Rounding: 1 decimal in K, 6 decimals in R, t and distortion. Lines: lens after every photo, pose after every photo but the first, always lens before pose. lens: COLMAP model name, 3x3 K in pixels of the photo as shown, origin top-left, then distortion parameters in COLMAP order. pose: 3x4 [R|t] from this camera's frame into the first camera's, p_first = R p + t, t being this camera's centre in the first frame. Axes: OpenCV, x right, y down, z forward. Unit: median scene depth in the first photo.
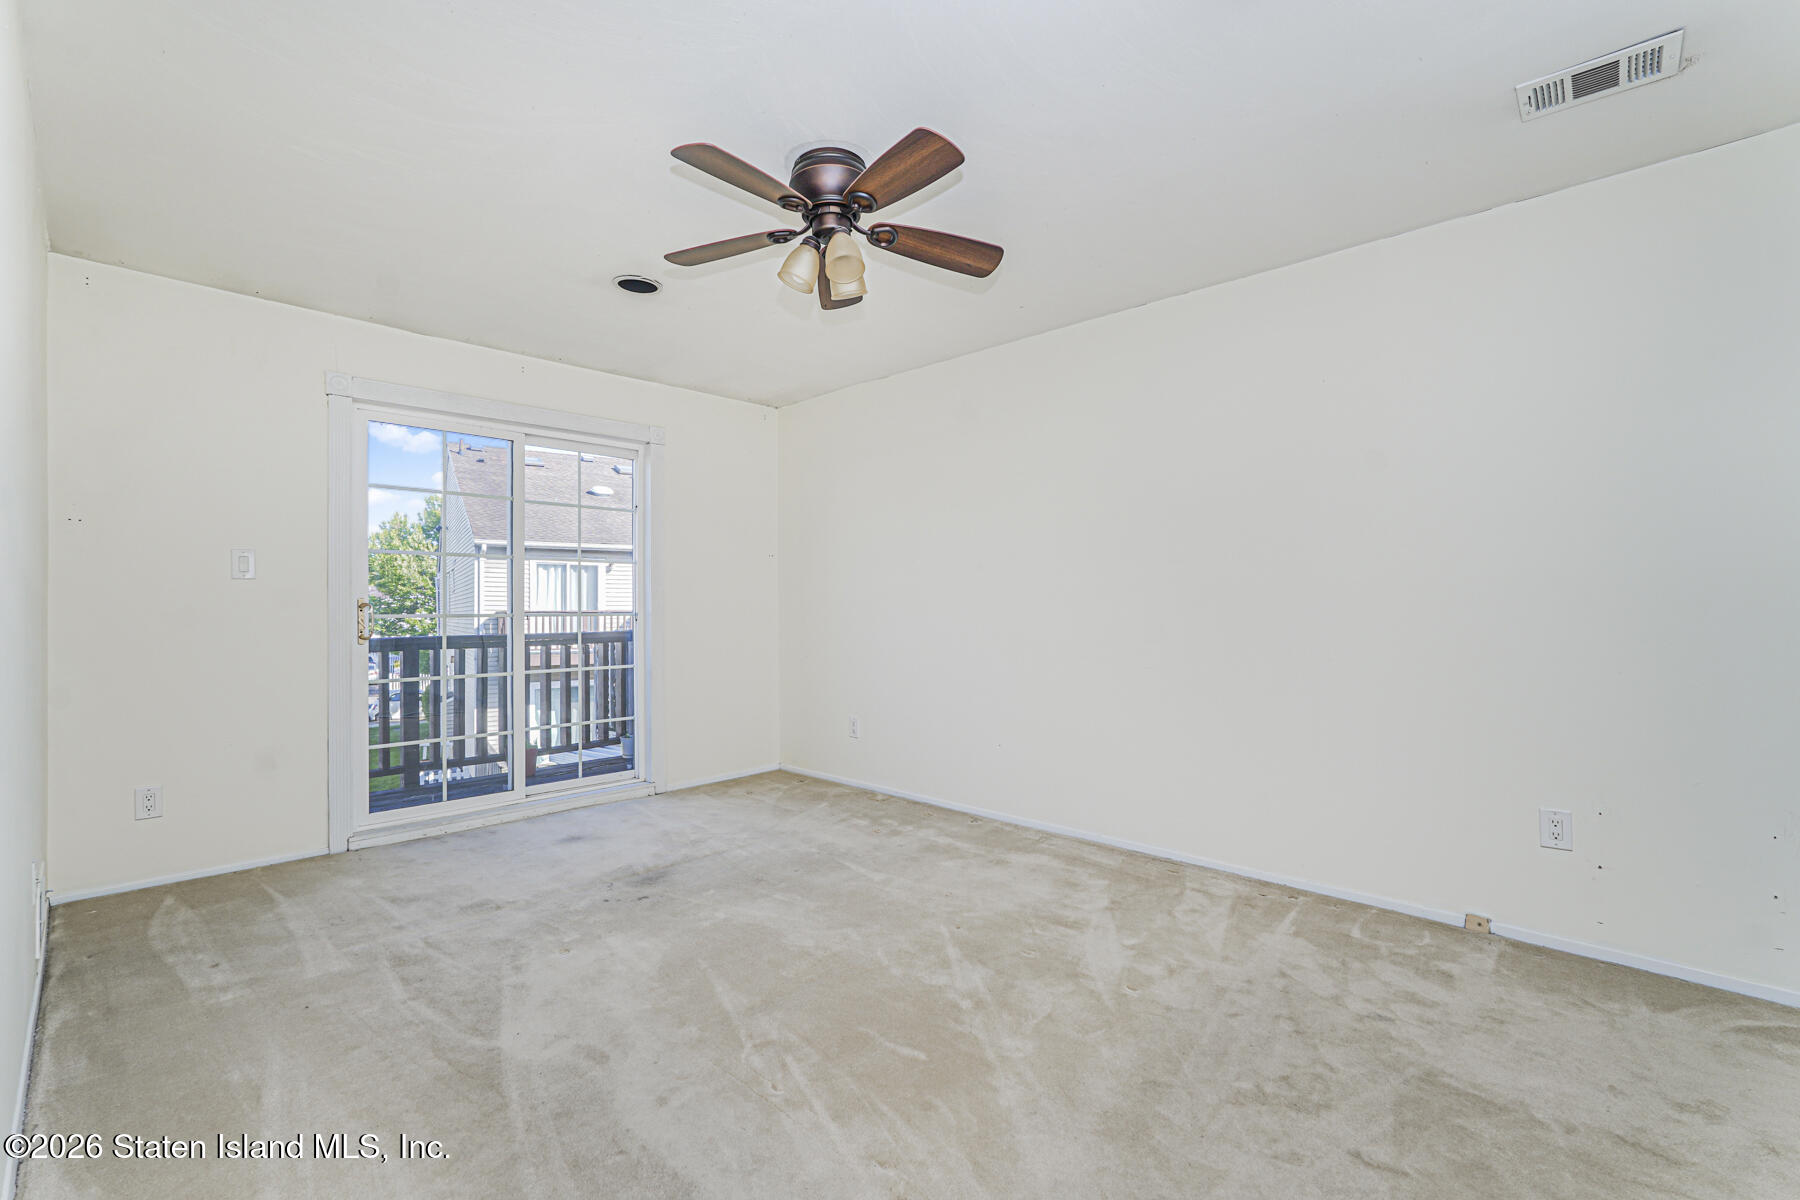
lens RADIAL K [[802.9, 0, 903.1], [0, 802.9, 609.1], [0, 0, 1]] dist [-0.019188, 0.012124]
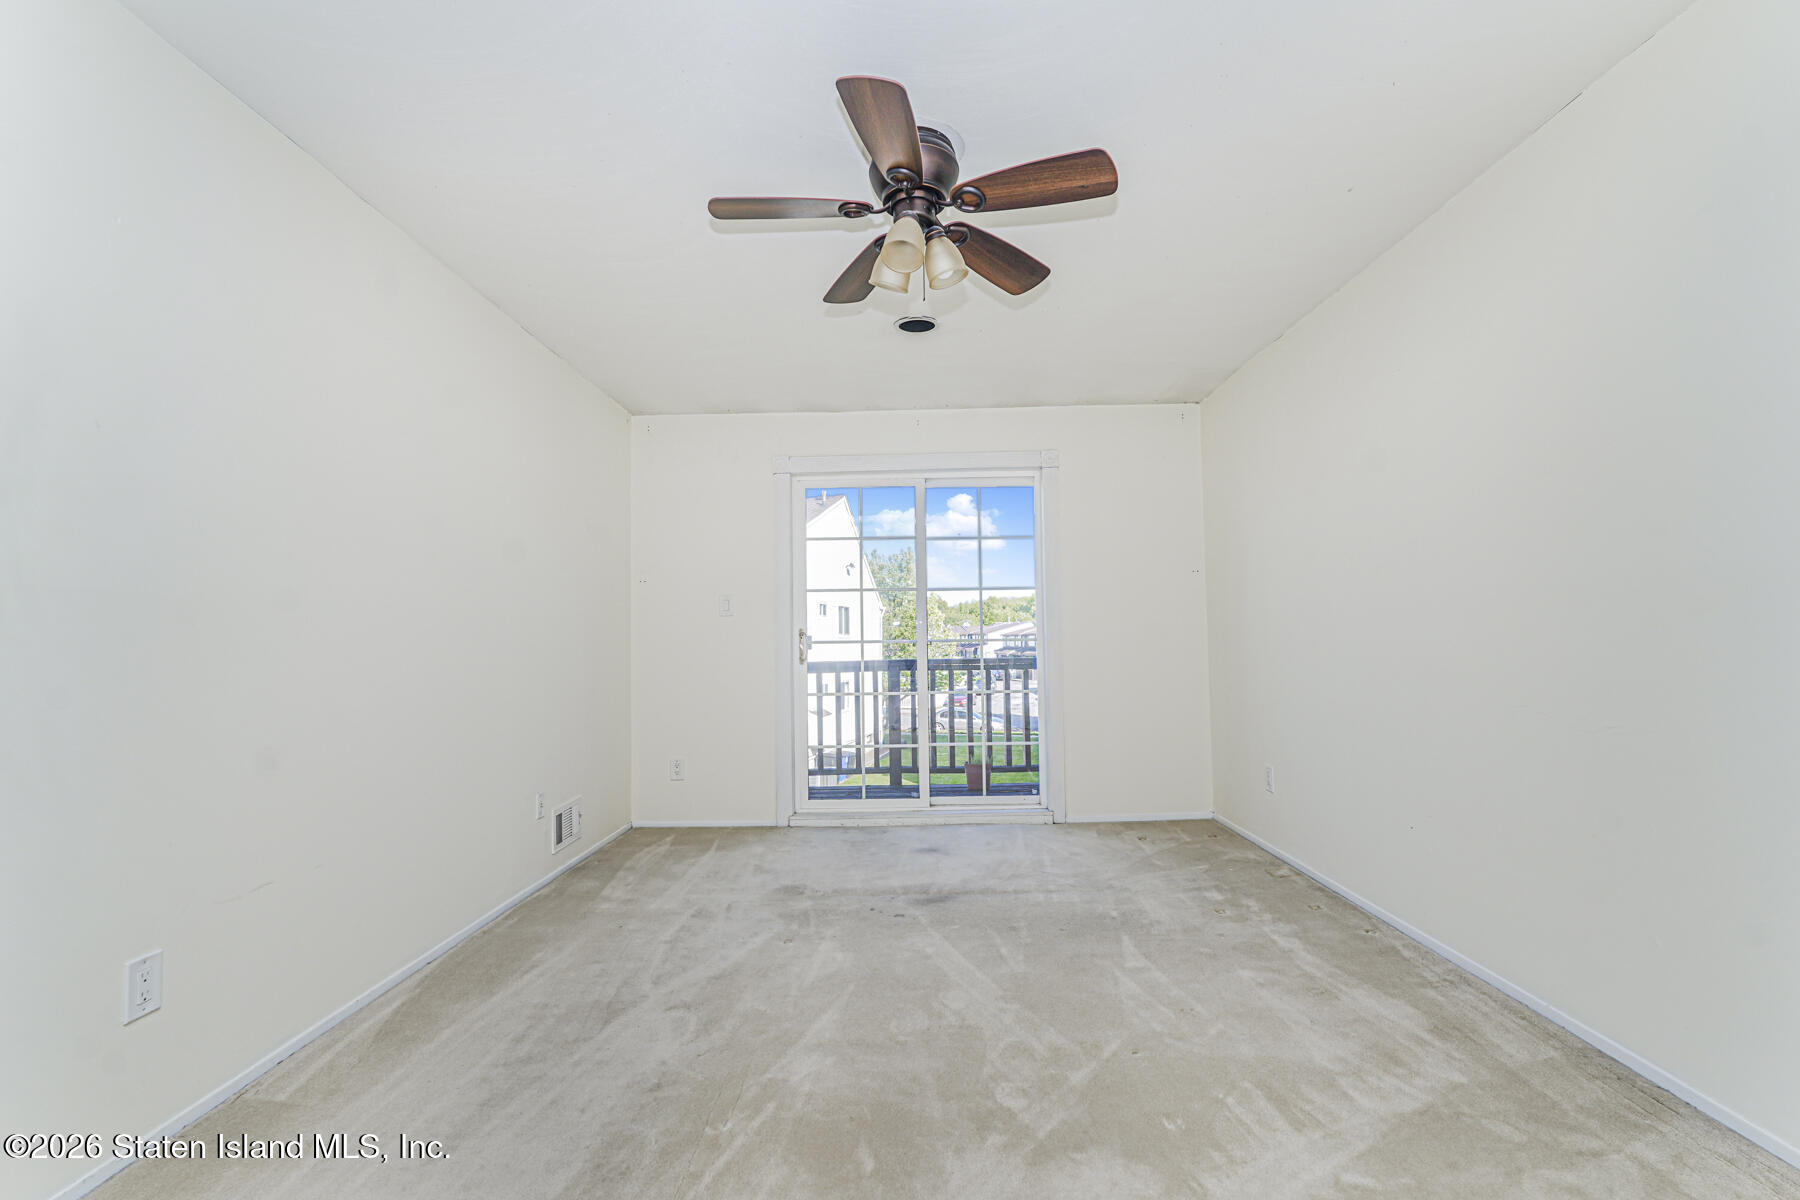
lens RADIAL K [[802.9, 0, 903.1], [0, 802.9, 609.1], [0, 0, 1]] dist [-0.019188, 0.012124]
pose [[0.680511, -0.036055, -0.731850, 0.383408], [0.011096, 0.999181, -0.038908, 0.007764], [0.732654, 0.018357, 0.680354, 0.258396]]
